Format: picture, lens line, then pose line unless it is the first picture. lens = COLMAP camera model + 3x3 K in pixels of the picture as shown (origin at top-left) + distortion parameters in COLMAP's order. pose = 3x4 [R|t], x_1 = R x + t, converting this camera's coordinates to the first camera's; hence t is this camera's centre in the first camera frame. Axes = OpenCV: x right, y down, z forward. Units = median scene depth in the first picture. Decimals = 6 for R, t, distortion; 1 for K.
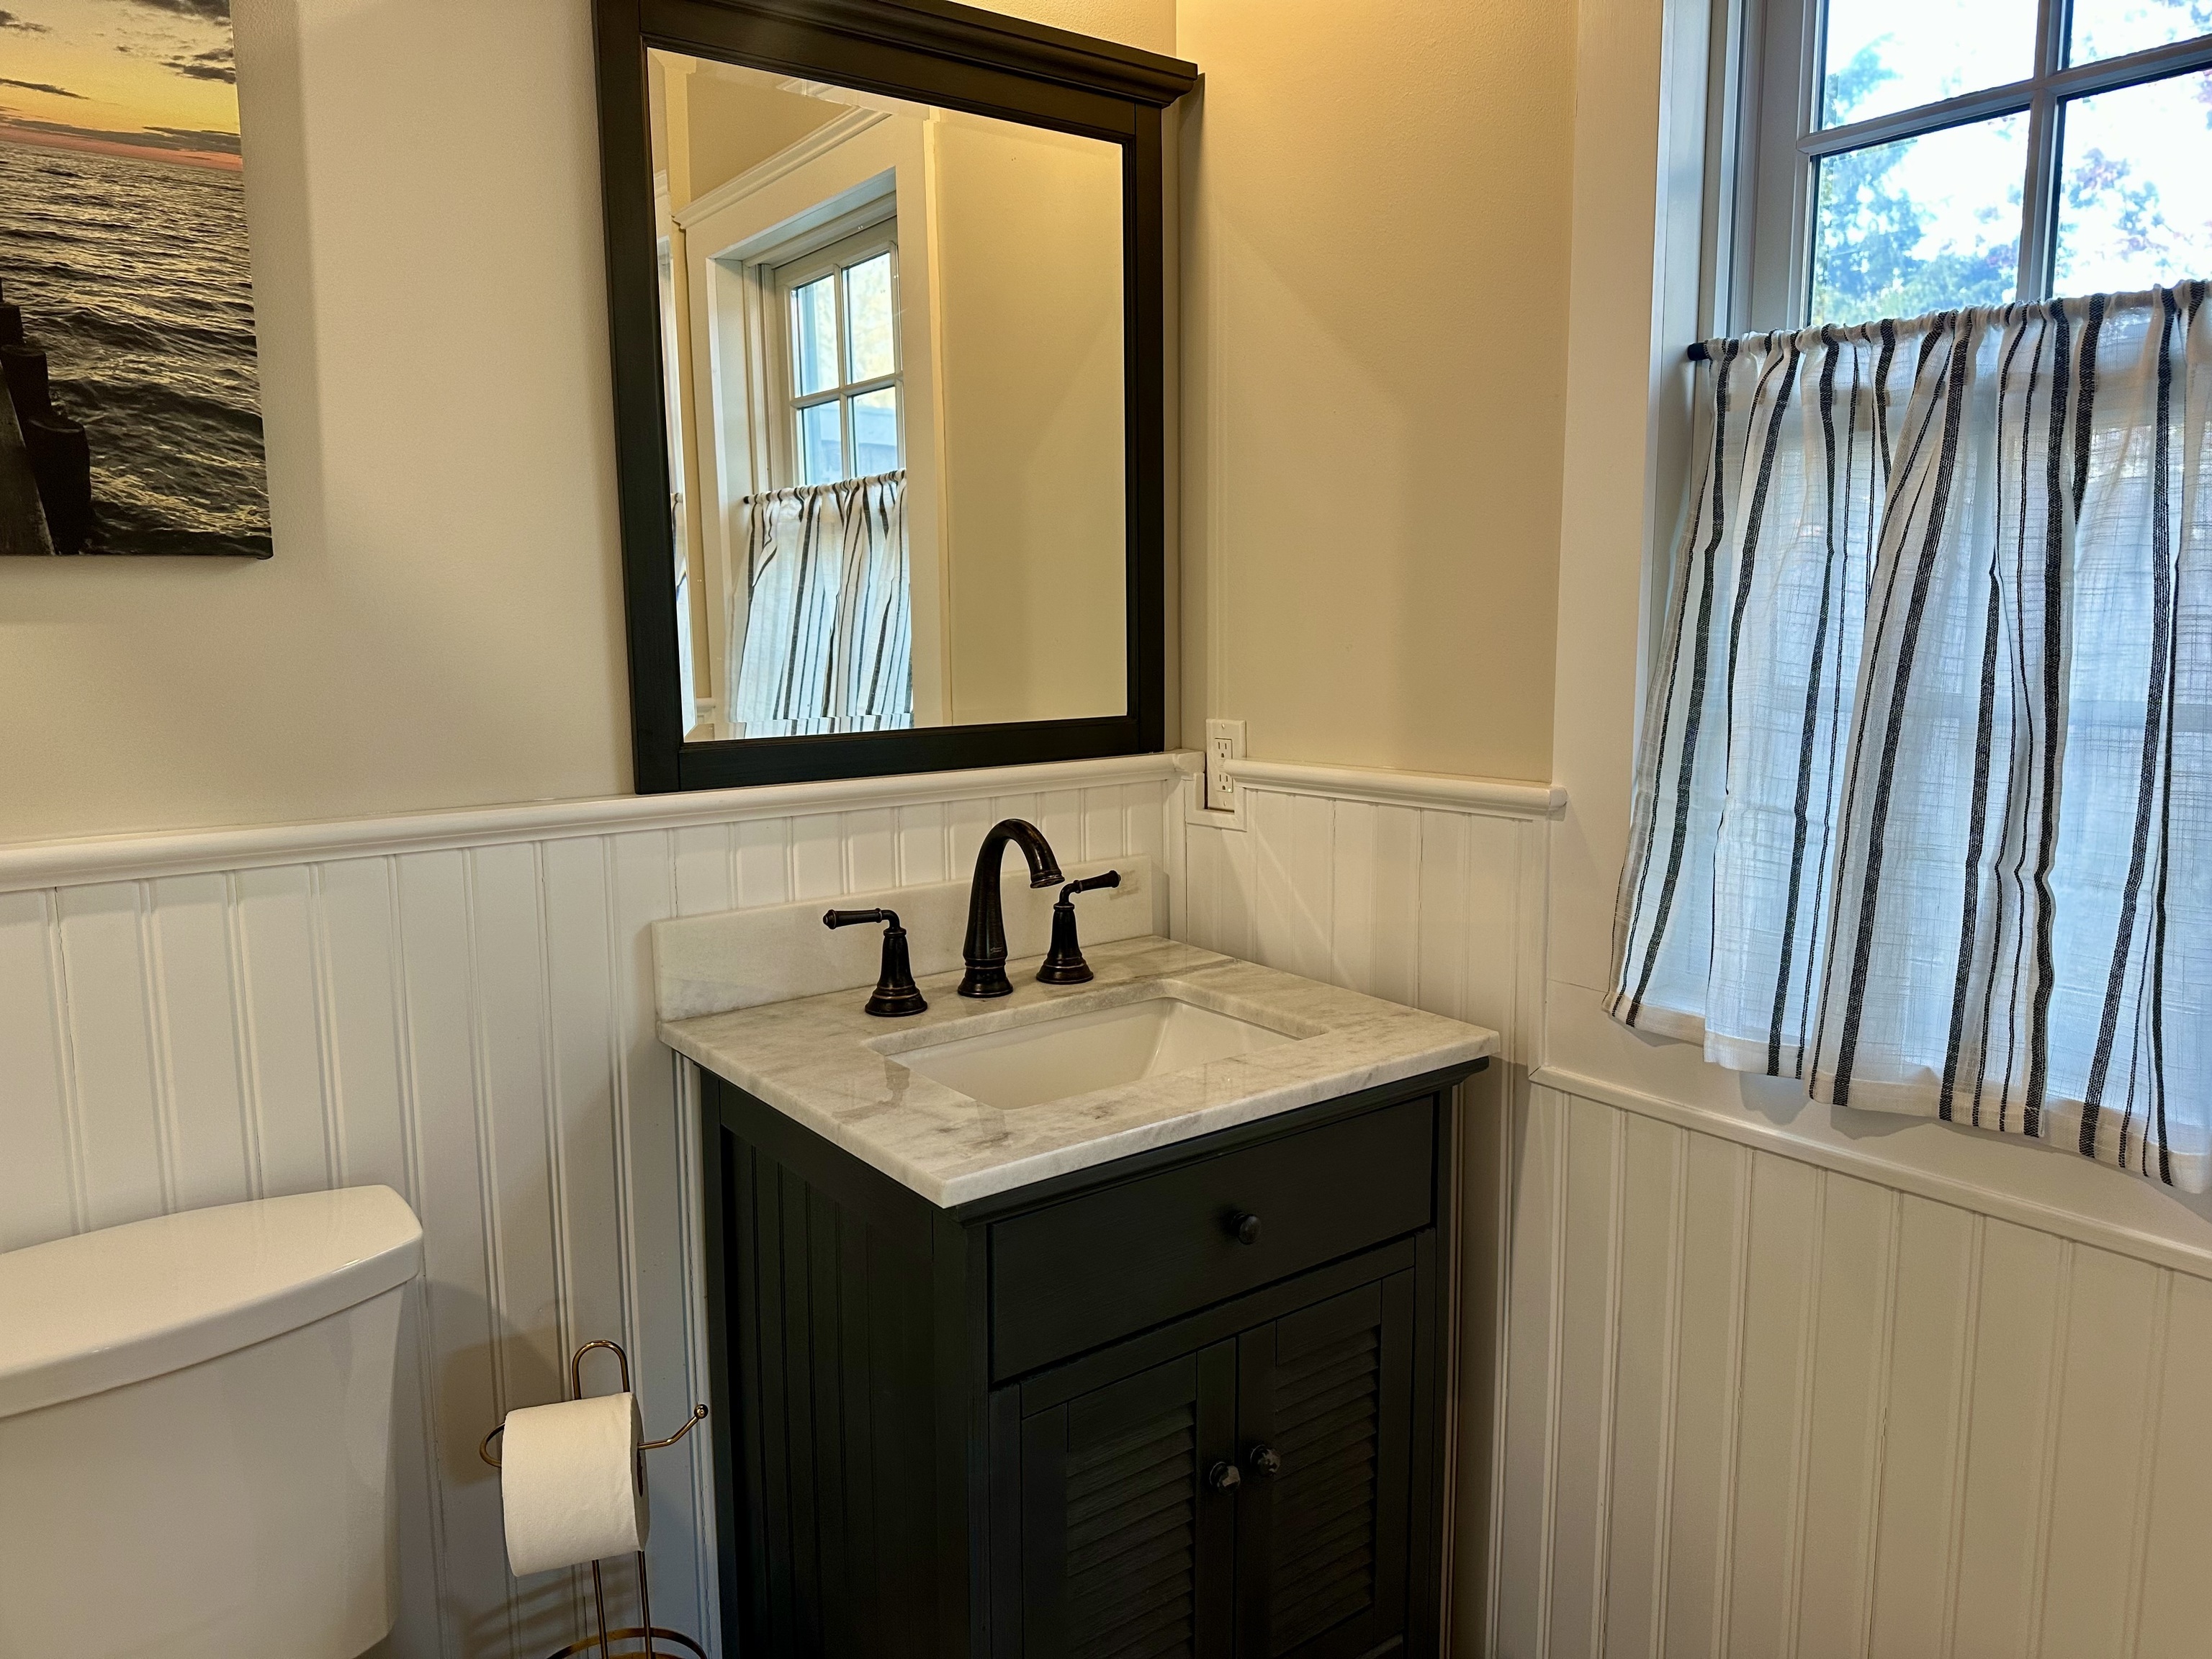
lens RADIAL K [[1548.0, 0, 1101.2], [0, 1548.0, 815.0], [0, 0, 1]] dist [0.054792, -0.060983]
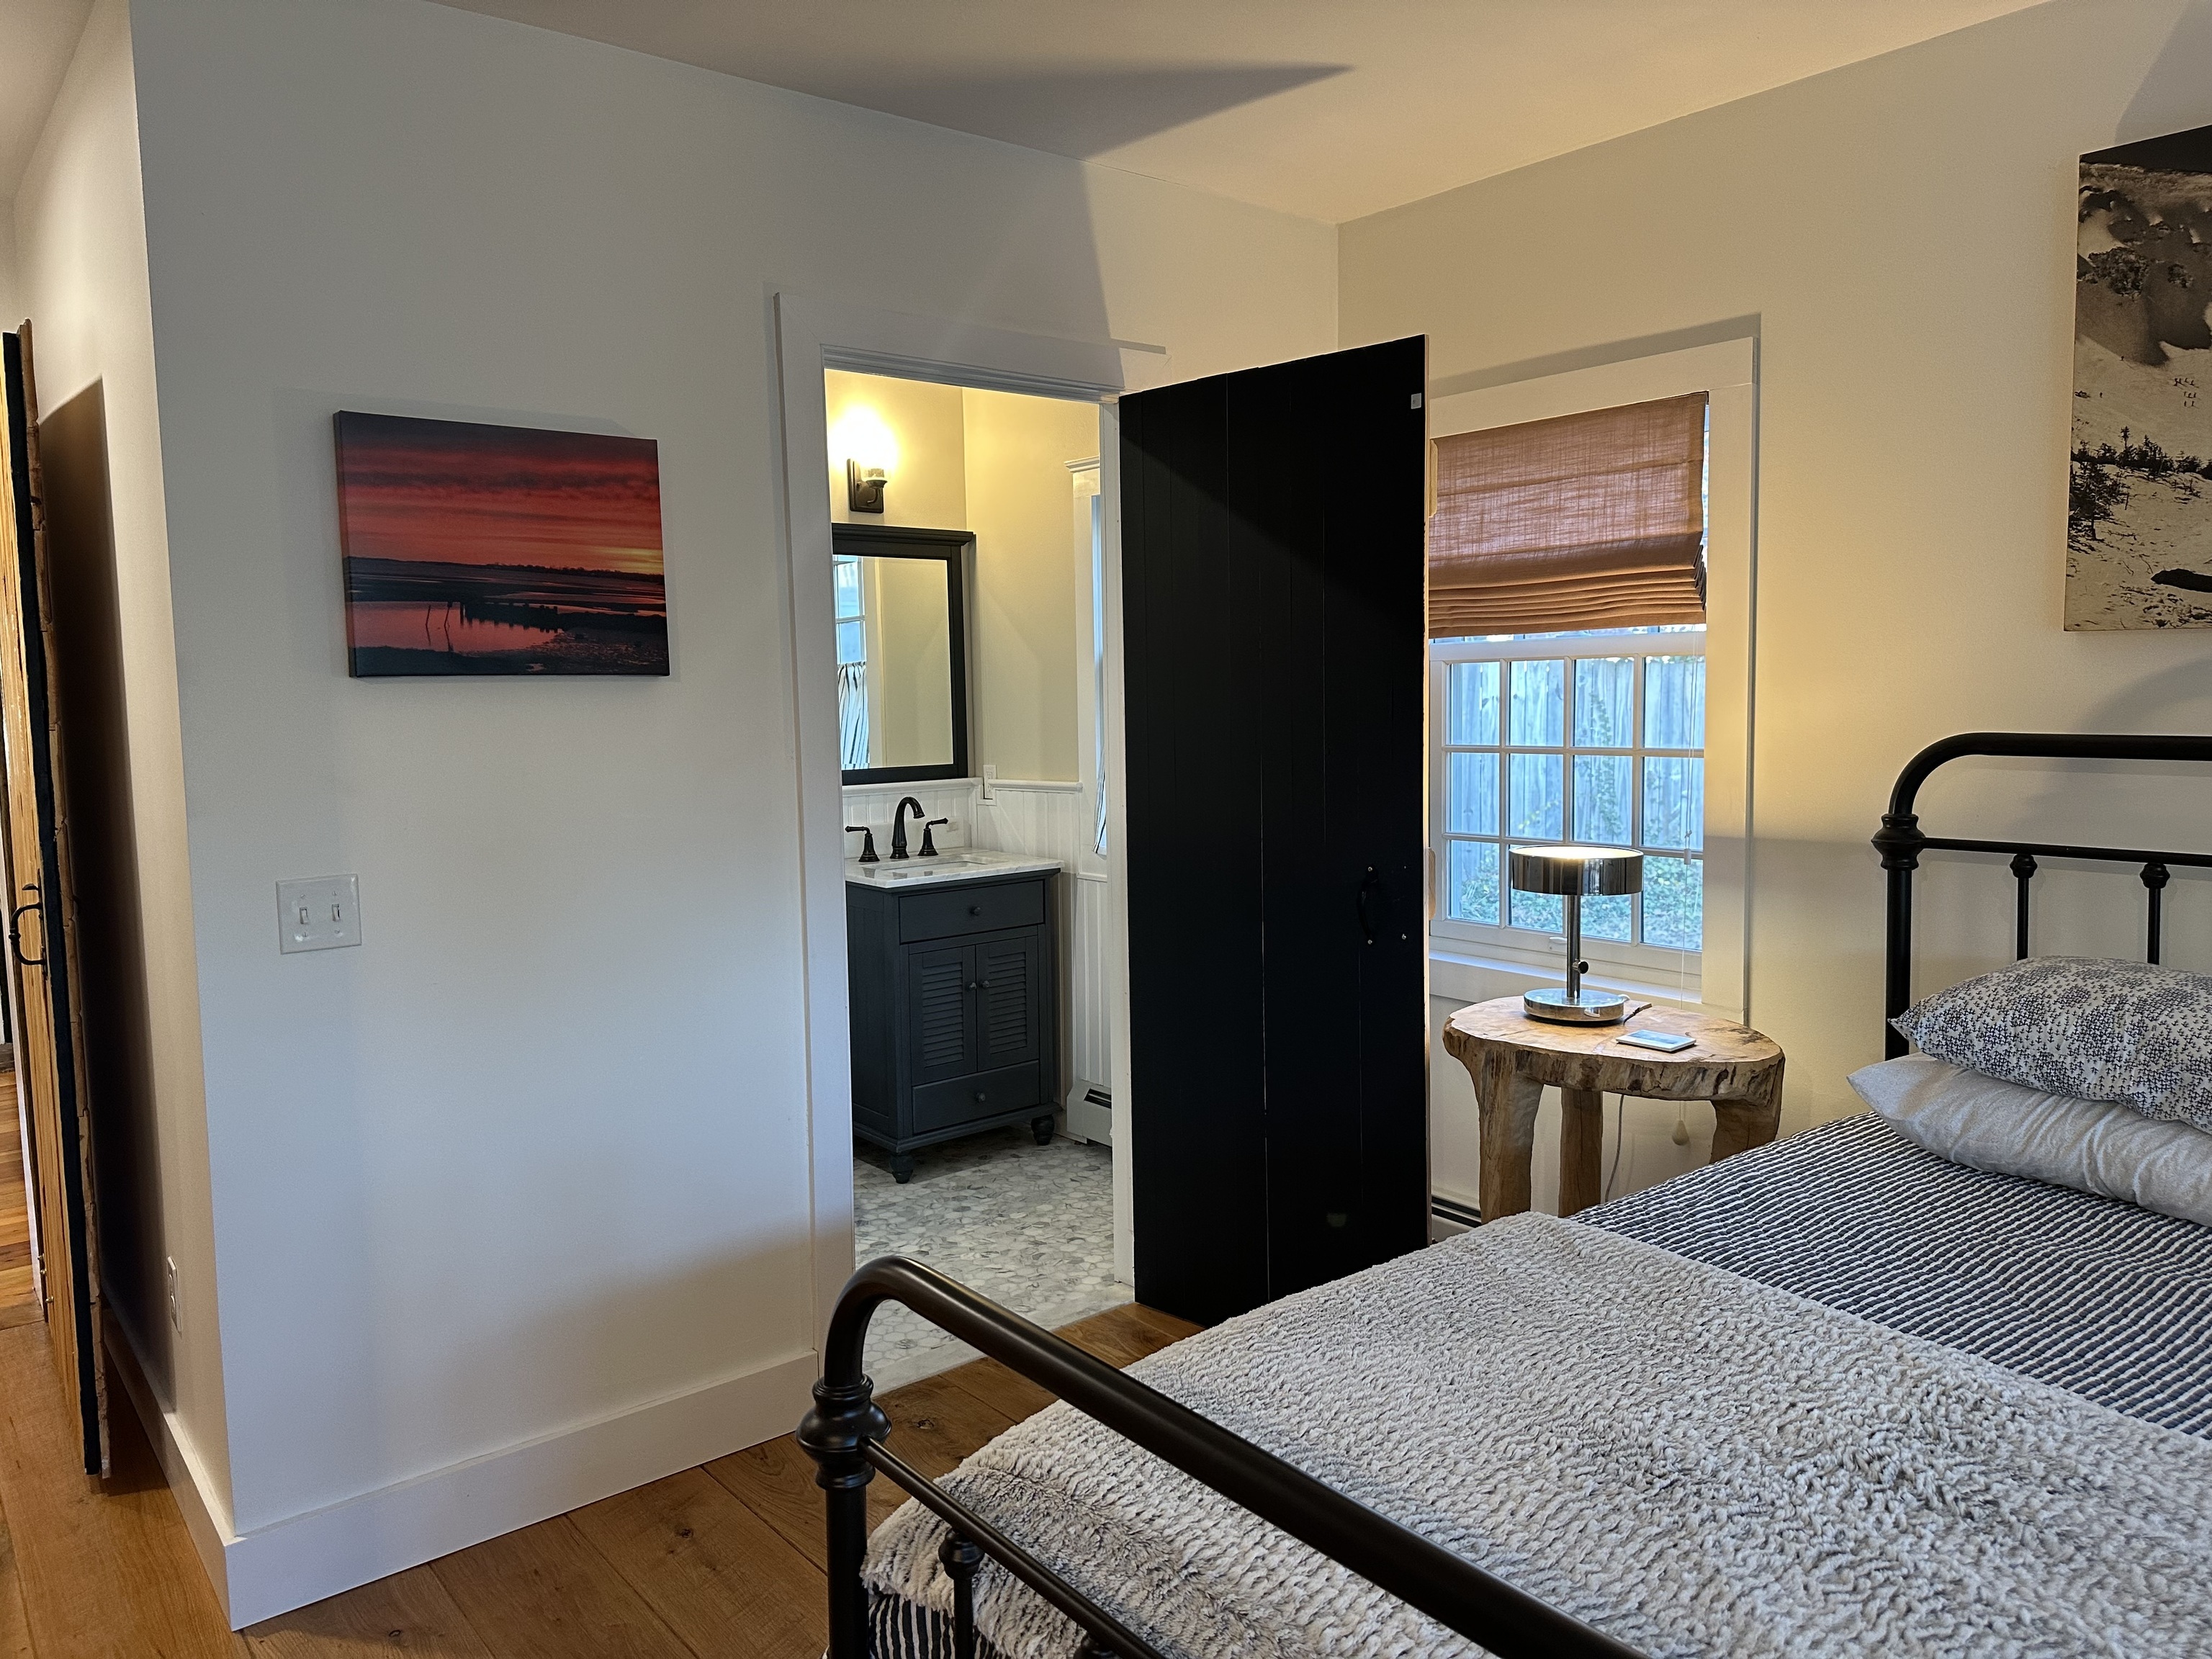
lens RADIAL K [[1548.0, 0, 1112.4], [0, 1548.0, 832.4], [0, 0, 1]] dist [0.054792, -0.060983]
pose [[0.998705, -0.009624, 0.049959, 0.162560], [0.012094, 0.998707, -0.049382, 0.196264], [-0.049419, 0.049922, 0.997530, -1.739401]]
